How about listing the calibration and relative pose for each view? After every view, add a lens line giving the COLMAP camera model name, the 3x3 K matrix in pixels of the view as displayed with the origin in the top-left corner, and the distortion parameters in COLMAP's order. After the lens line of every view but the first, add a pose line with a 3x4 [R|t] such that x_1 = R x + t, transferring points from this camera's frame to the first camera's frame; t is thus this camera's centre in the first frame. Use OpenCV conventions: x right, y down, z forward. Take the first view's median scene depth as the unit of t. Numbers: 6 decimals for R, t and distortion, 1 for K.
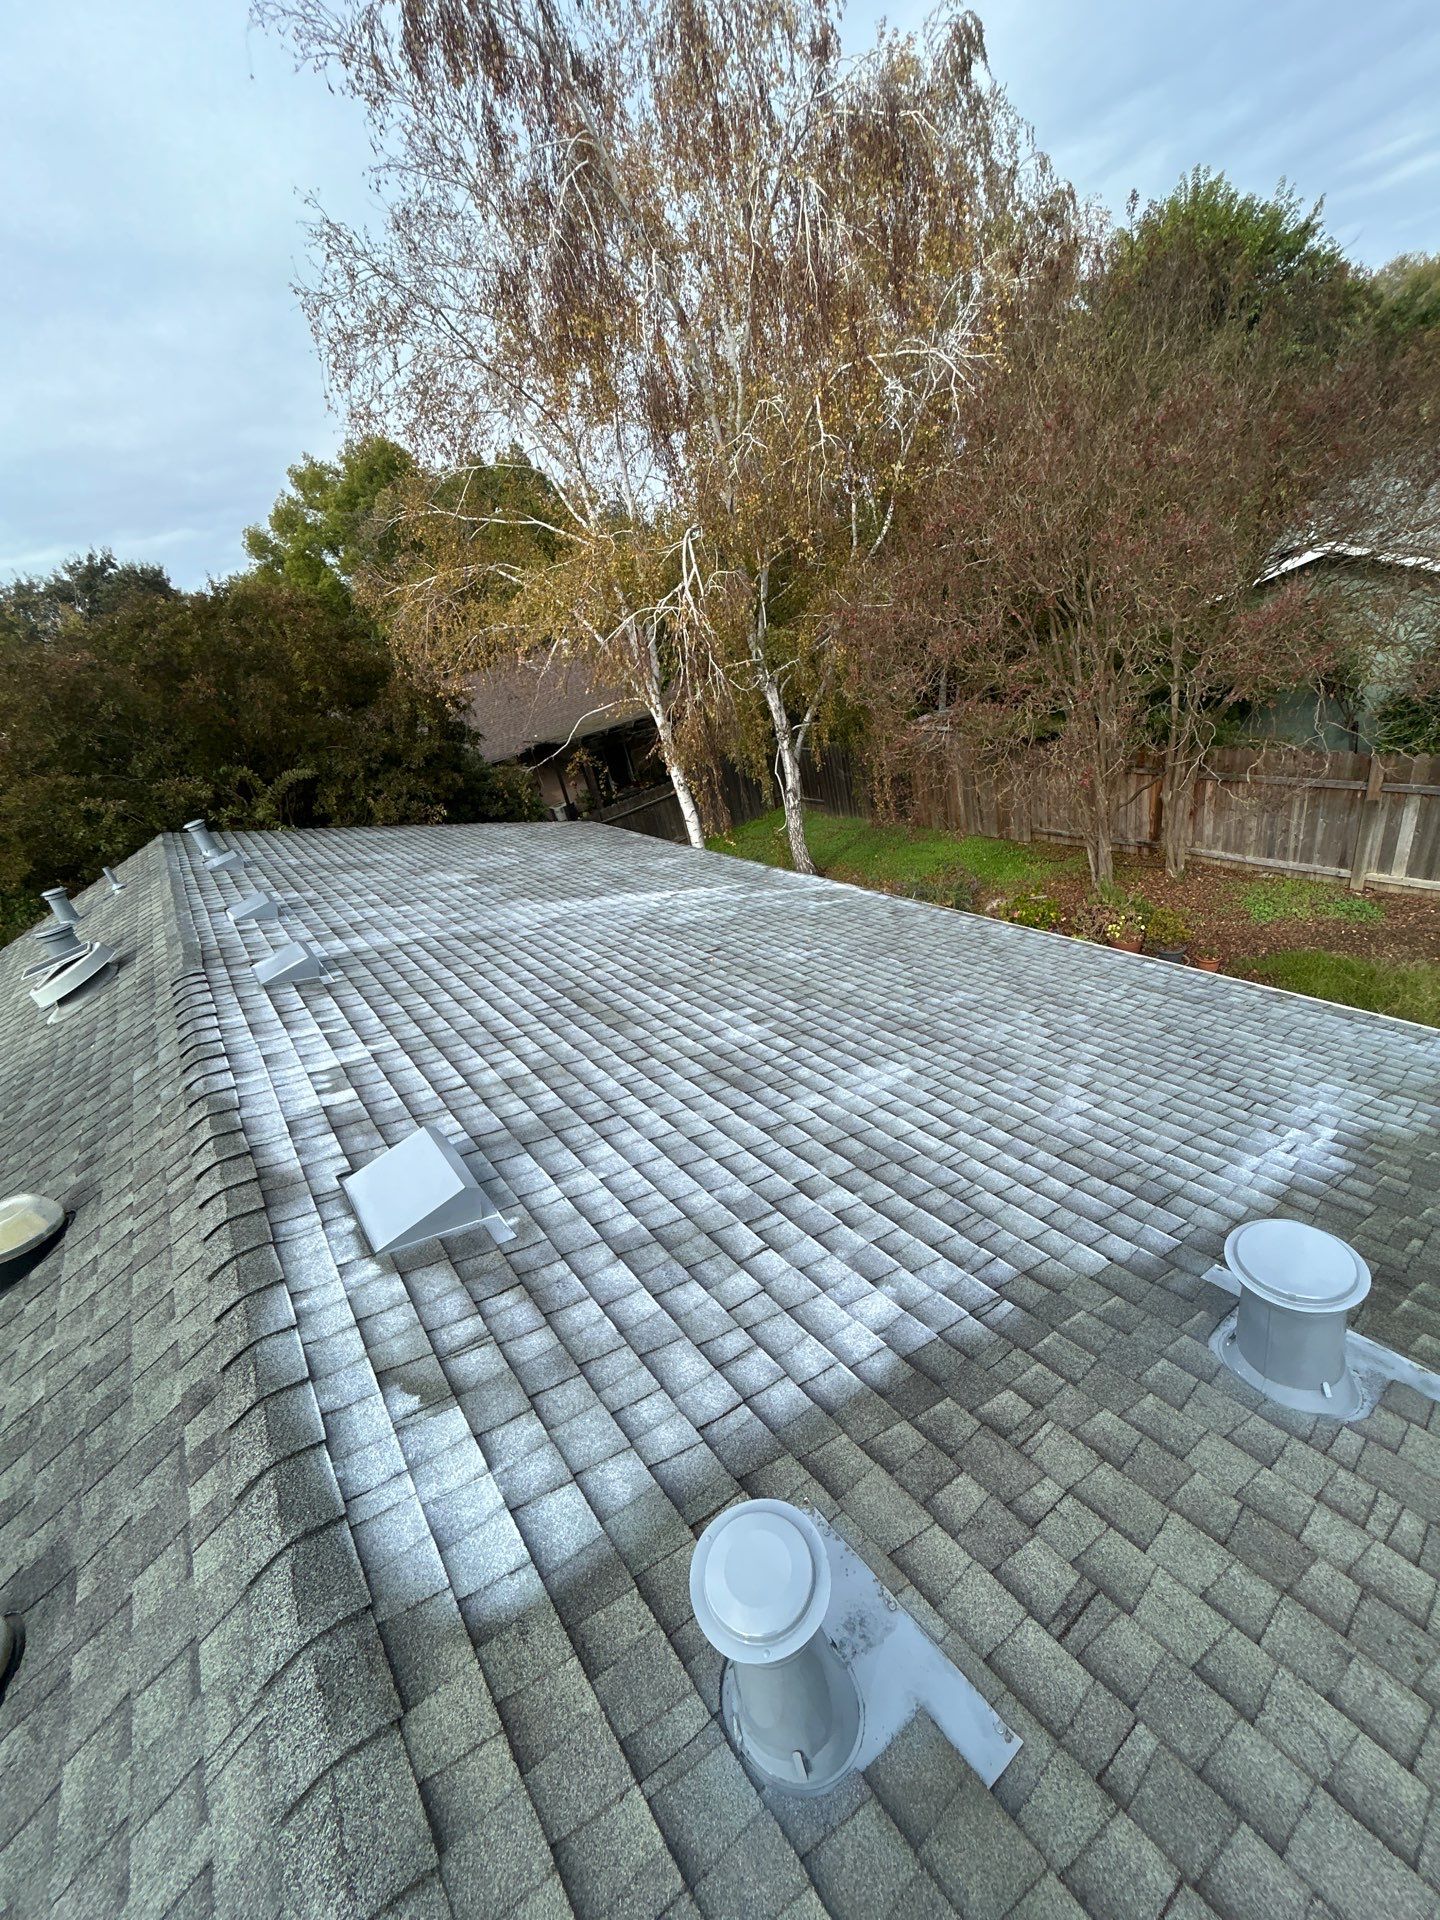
lens RADIAL K [[774.5, 0, 722.6], [0, 774.5, 960.5], [0, 0, 1]] dist [-0.002962, 0.001134]
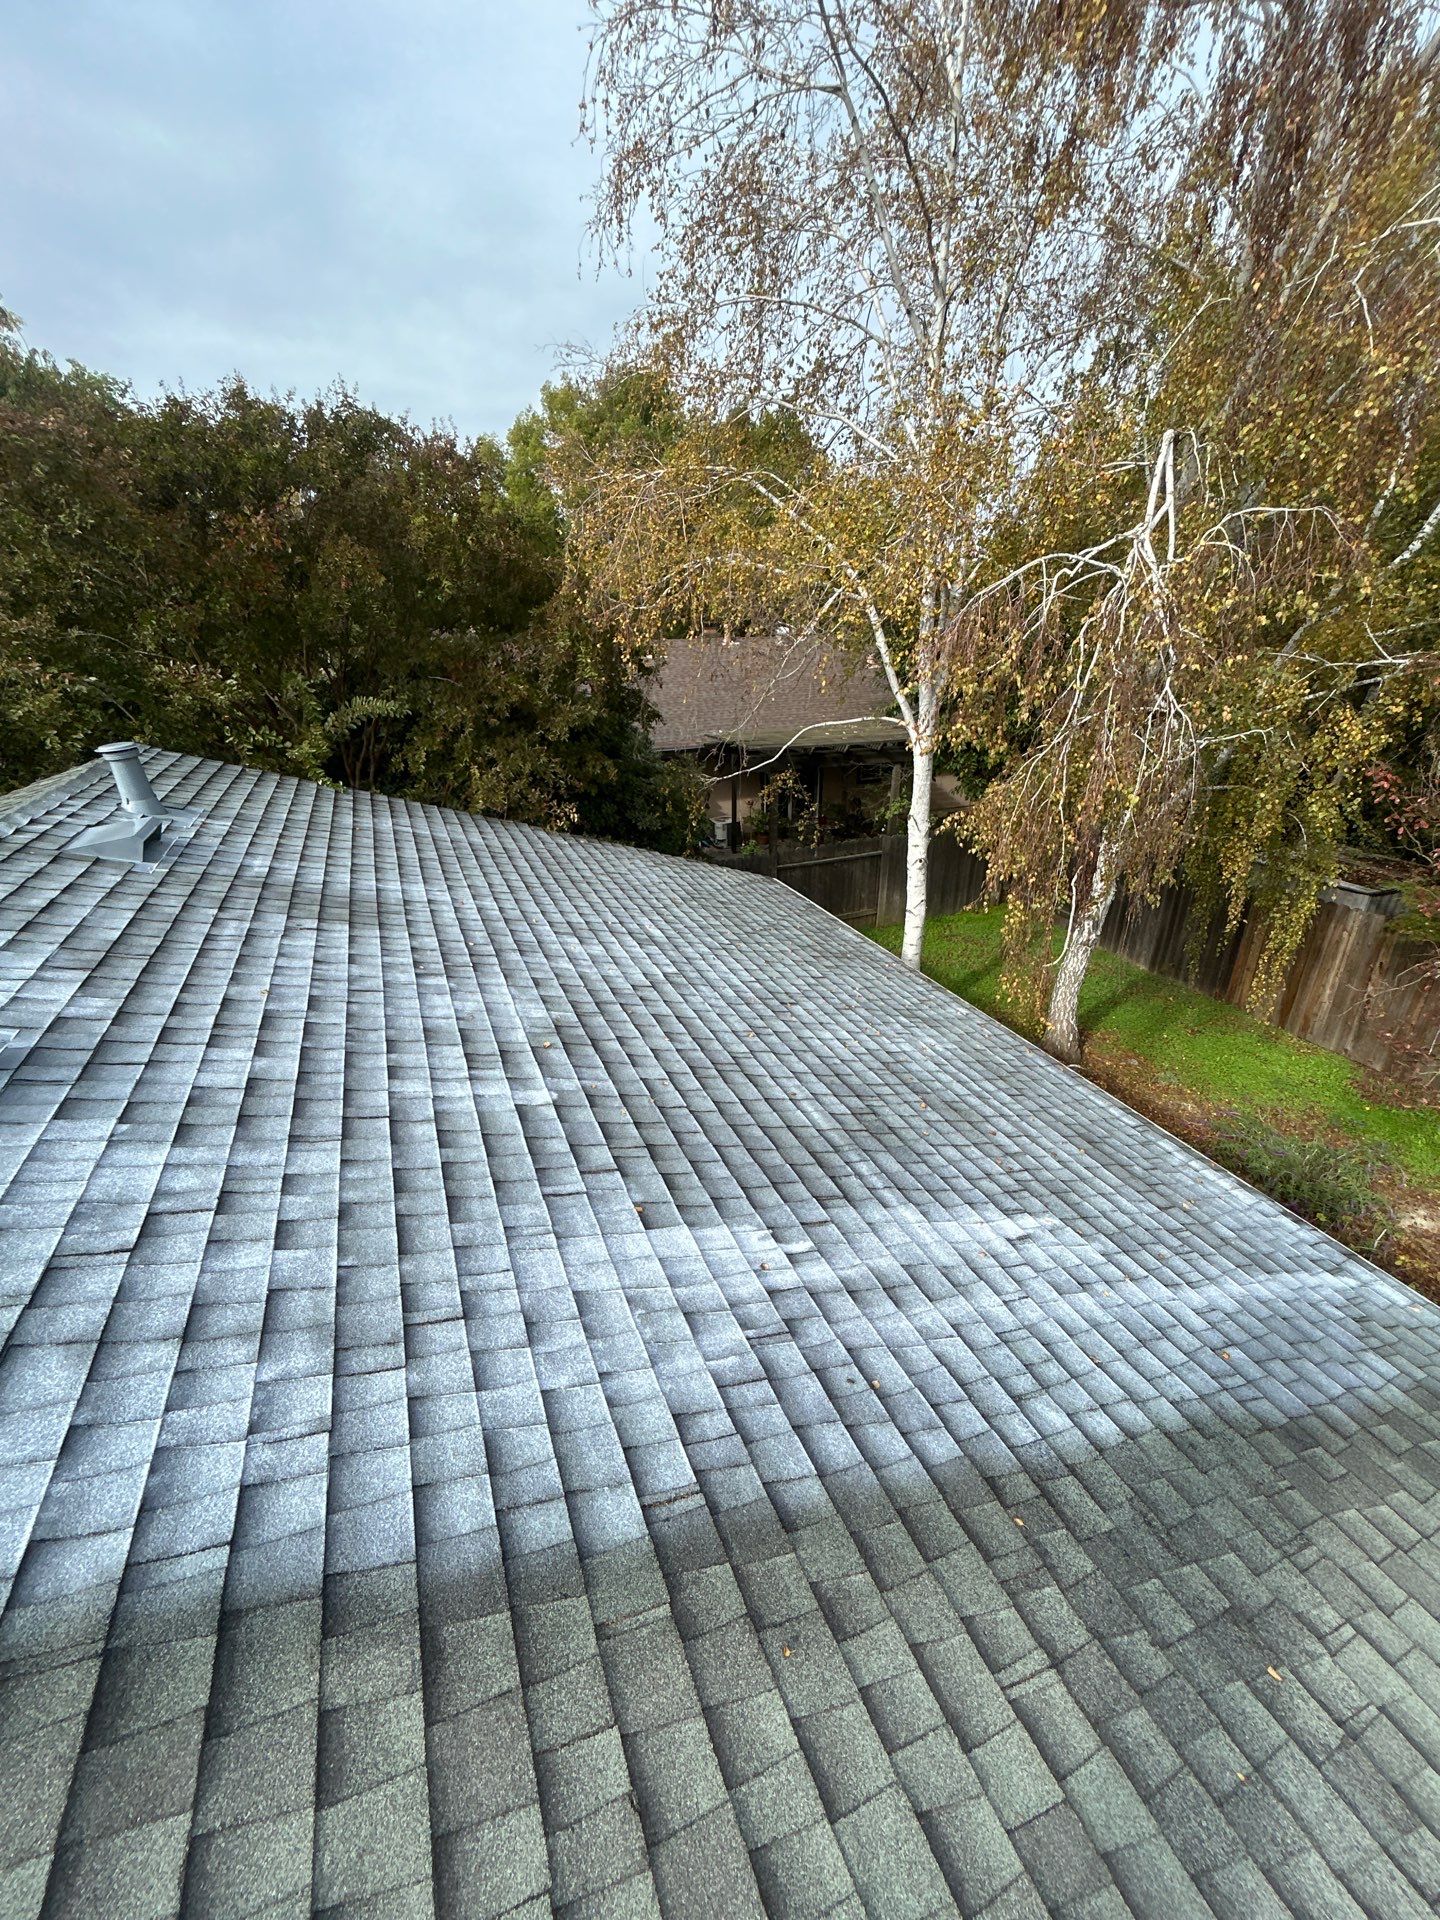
lens RADIAL K [[774.5, 0, 722.5], [0, 774.5, 964.2], [0, 0, 1]] dist [-0.002962, 0.001134]
pose [[0.949877, 0.285868, -0.126542, -0.231234], [-0.287605, 0.957737, 0.004714, -0.209175], [0.122541, 0.031917, 0.991950, 0.700490]]
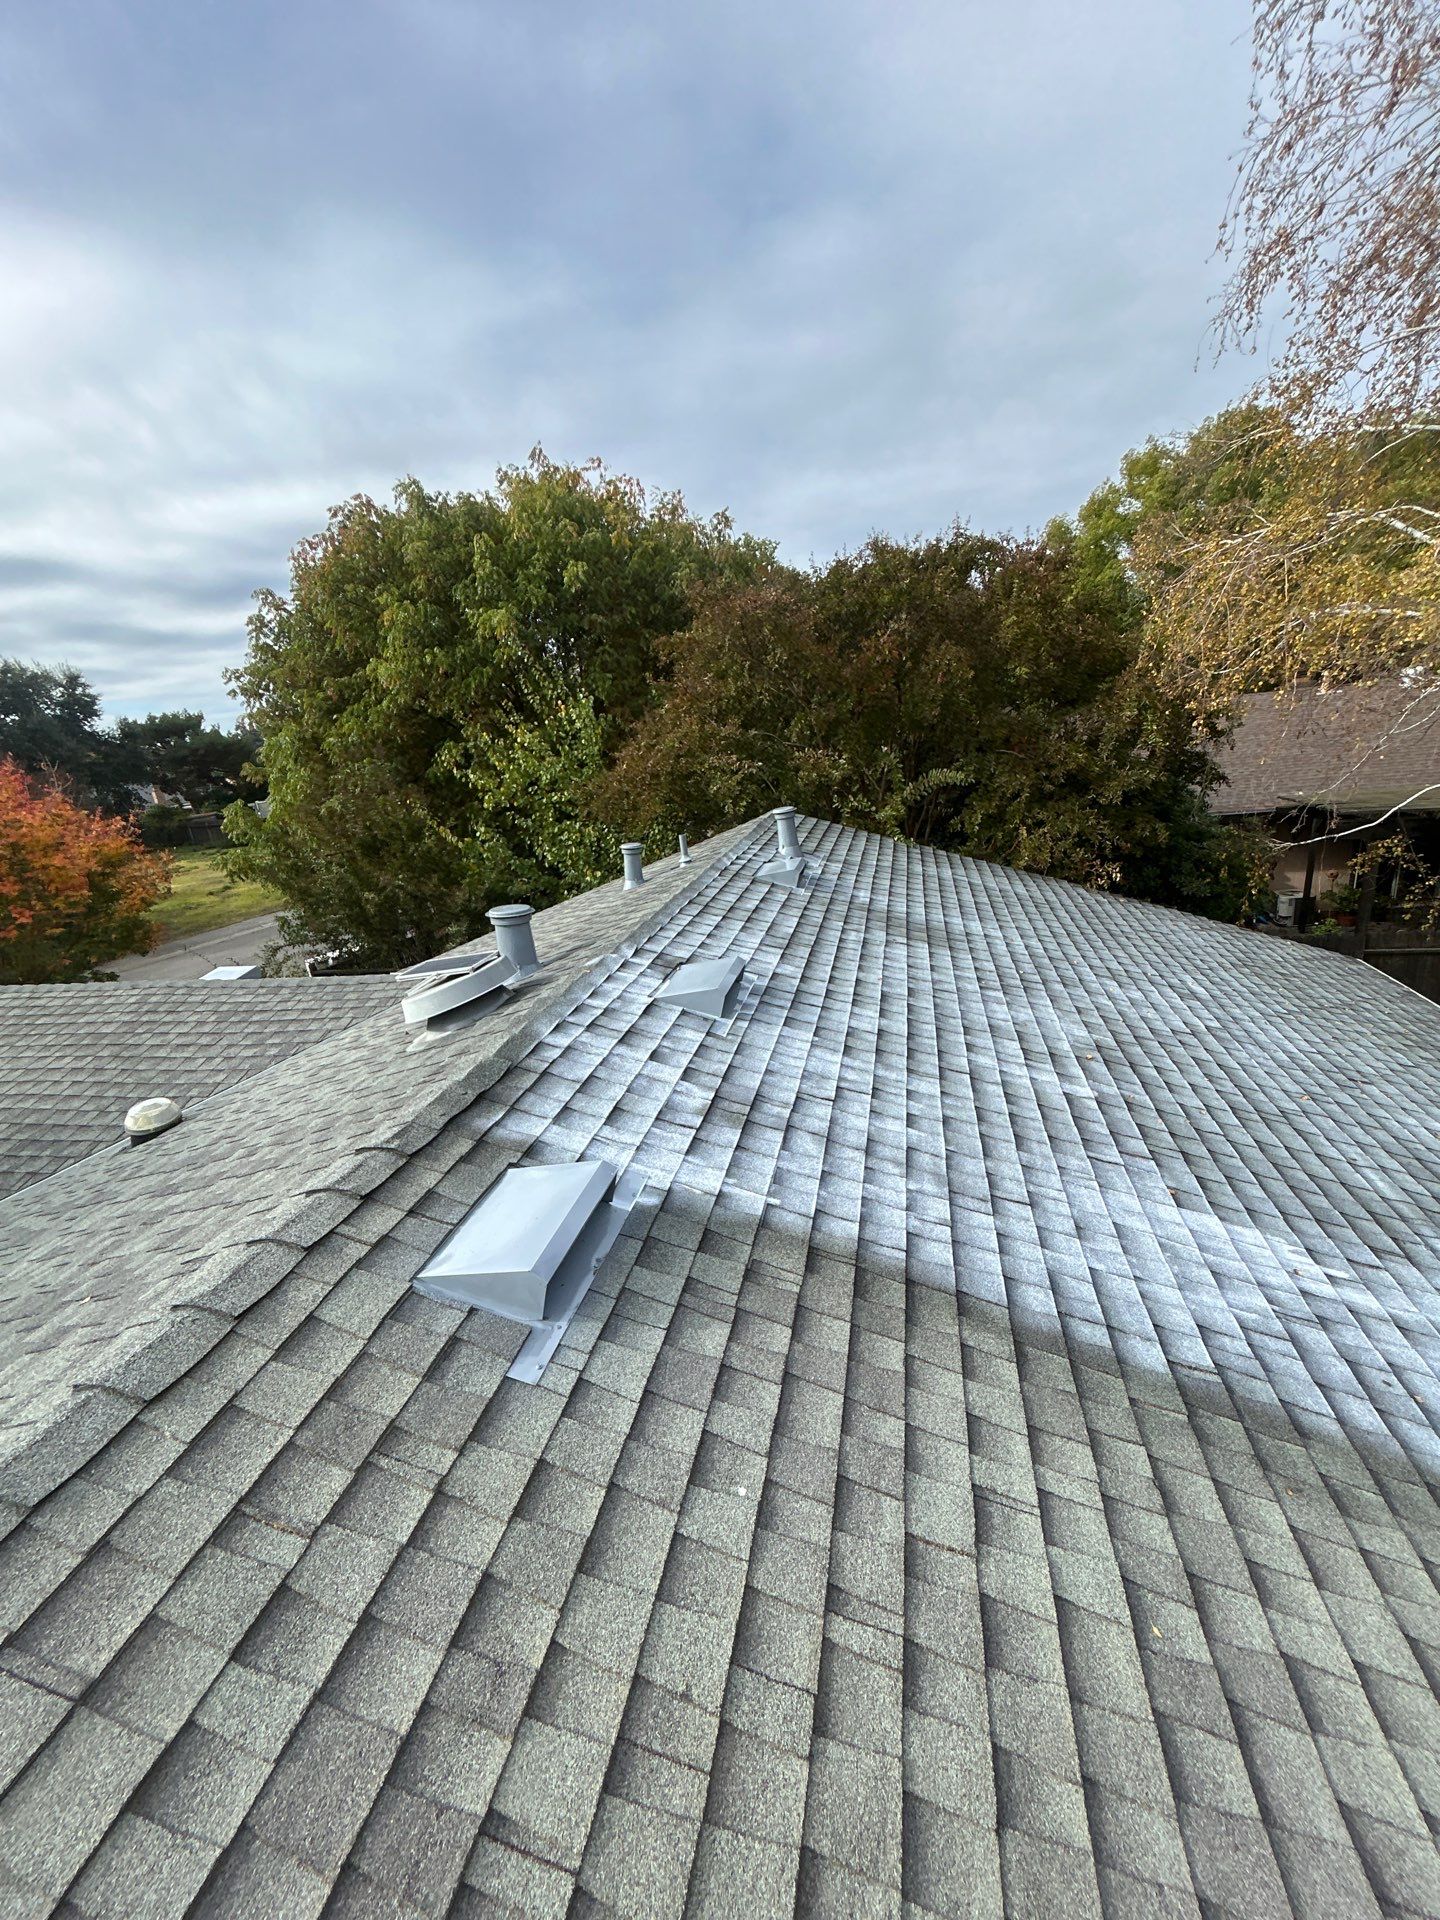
lens RADIAL K [[774.5, 0, 719.3], [0, 774.5, 963.5], [0, 0, 1]] dist [-0.002962, 0.001134]
pose [[0.648033, 0.372383, -0.664367, -0.204685], [-0.379844, 0.914108, 0.141859, -0.162715], [0.660130, 0.160426, 0.733820, 0.550847]]
